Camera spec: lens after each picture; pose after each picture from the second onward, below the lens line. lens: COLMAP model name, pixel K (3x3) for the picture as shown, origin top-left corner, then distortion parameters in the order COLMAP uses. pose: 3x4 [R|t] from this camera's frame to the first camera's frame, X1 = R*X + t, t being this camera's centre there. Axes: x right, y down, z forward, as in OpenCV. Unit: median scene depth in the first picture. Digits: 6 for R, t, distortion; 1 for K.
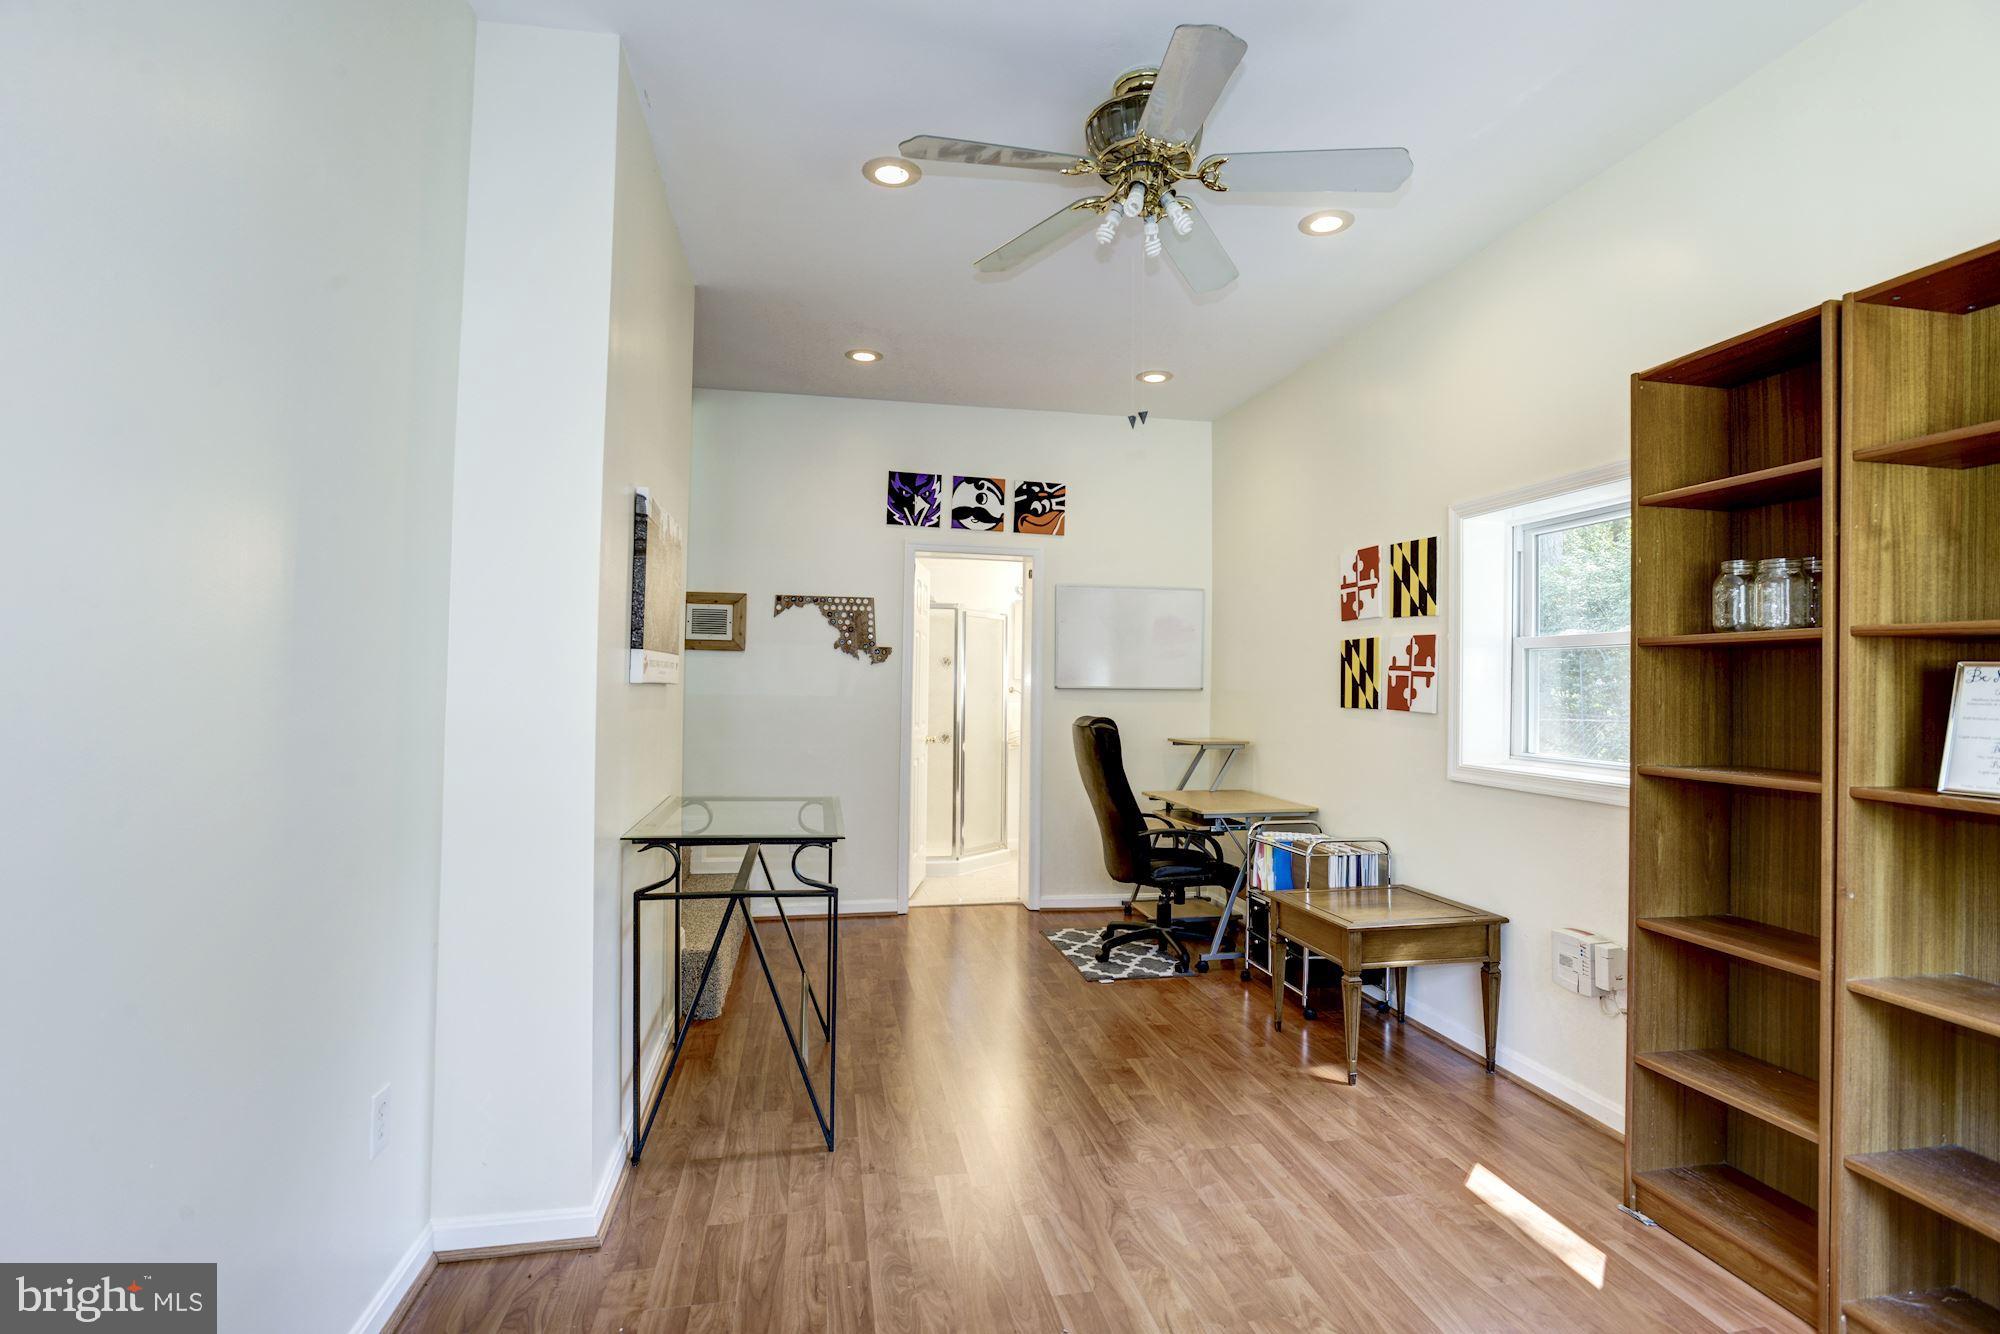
lens RADIAL K [[950.2, 0, 1004.1], [0, 950.2, 674.6], [0, 0, 1]] dist [-0.036852, 0.008045]
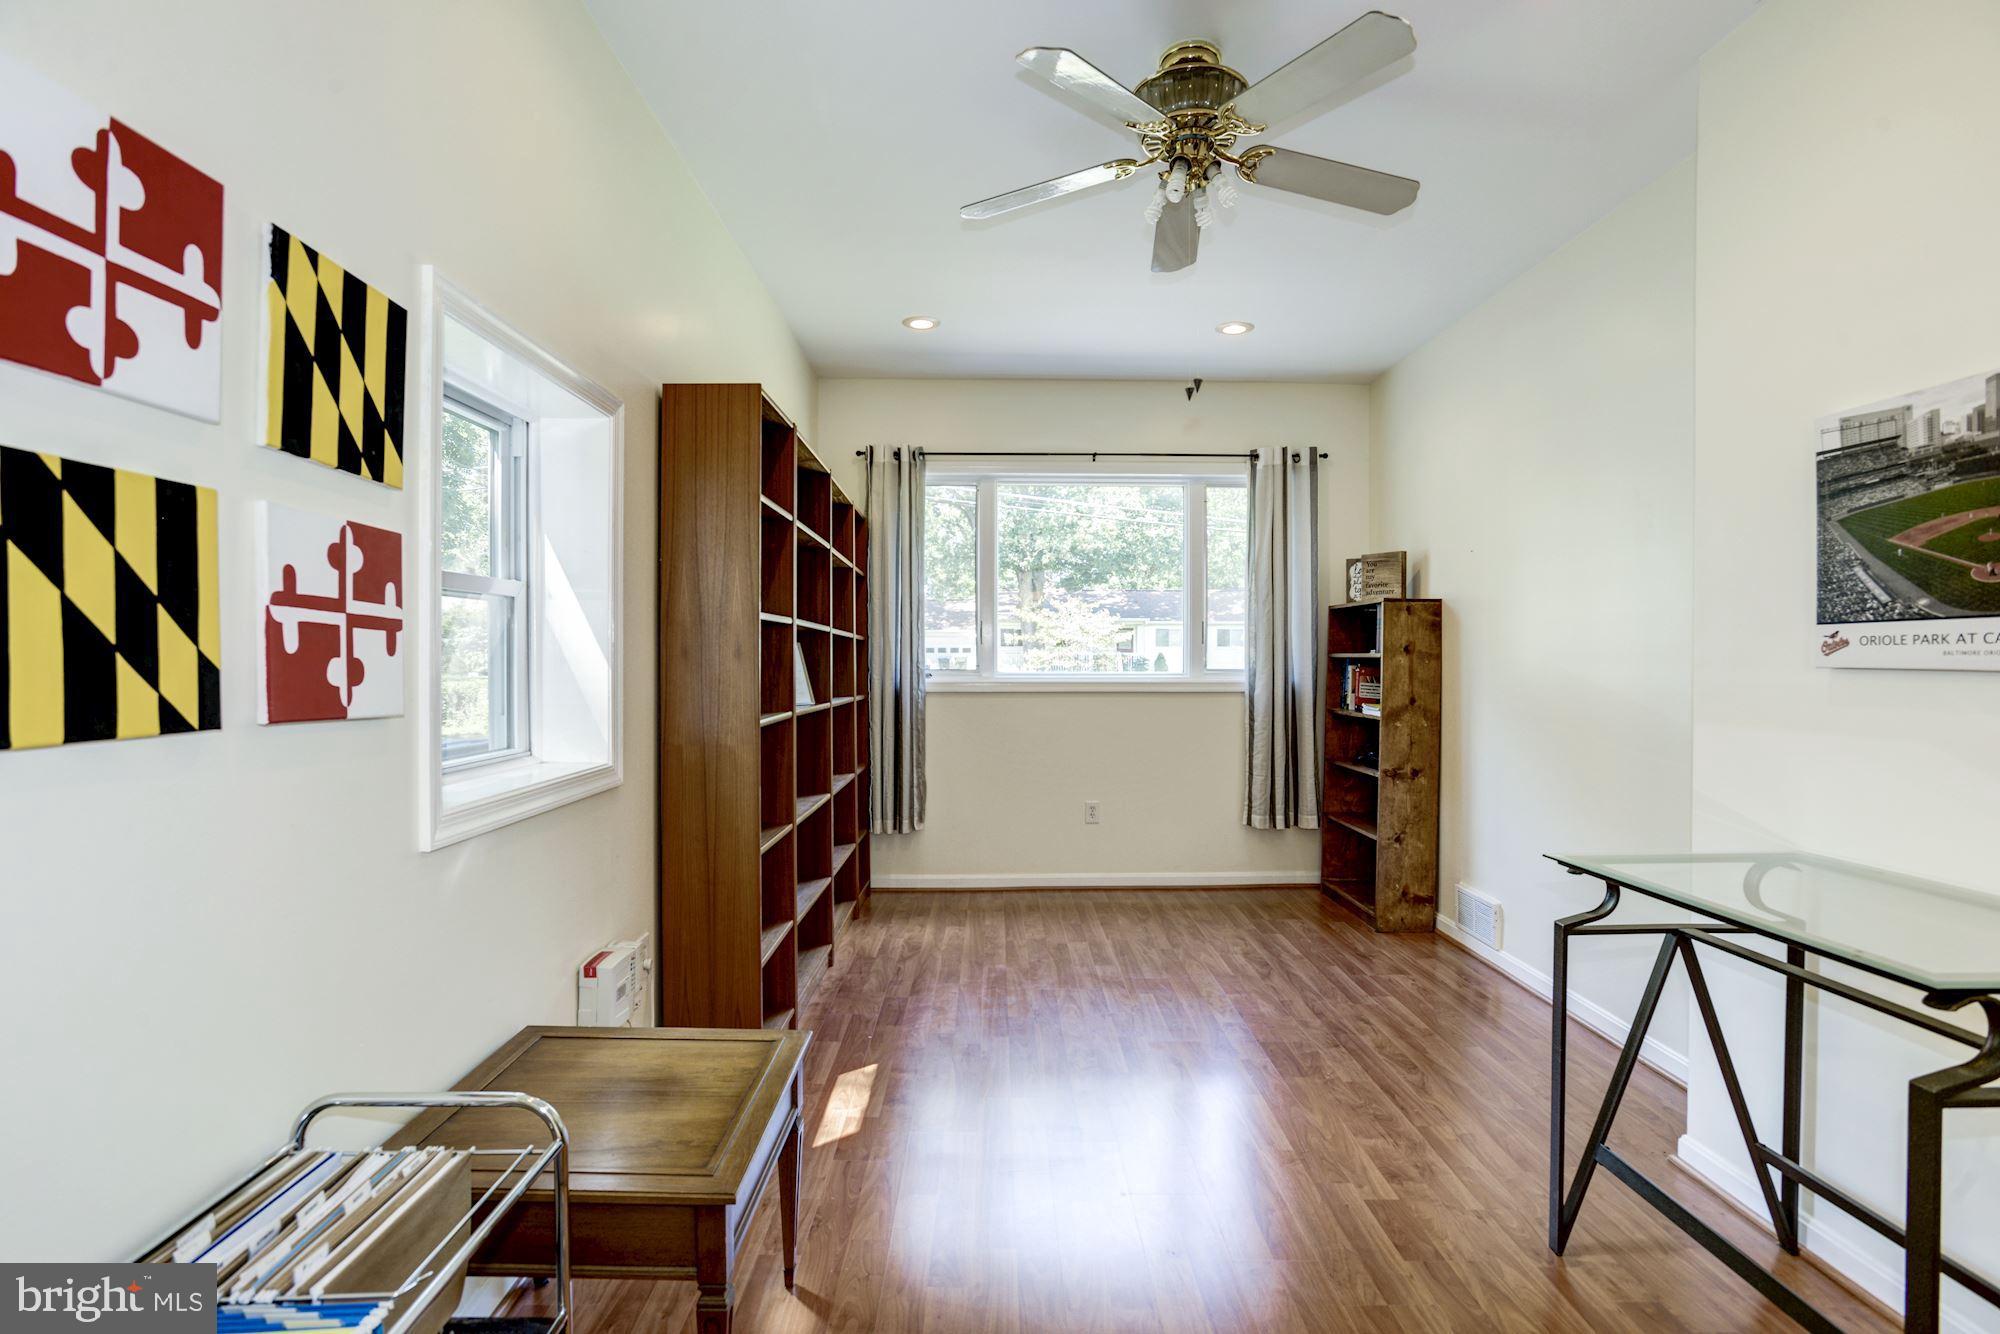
lens RADIAL K [[950.2, 0, 995.0], [0, 950.2, 673.0], [0, 0, 1]] dist [-0.036852, 0.008045]
pose [[-0.981706, -0.021115, 0.189229, 0.100292], [-0.019874, 0.999767, 0.008453, 0.012002], [-0.189363, 0.004538, -0.981897, 1.309028]]
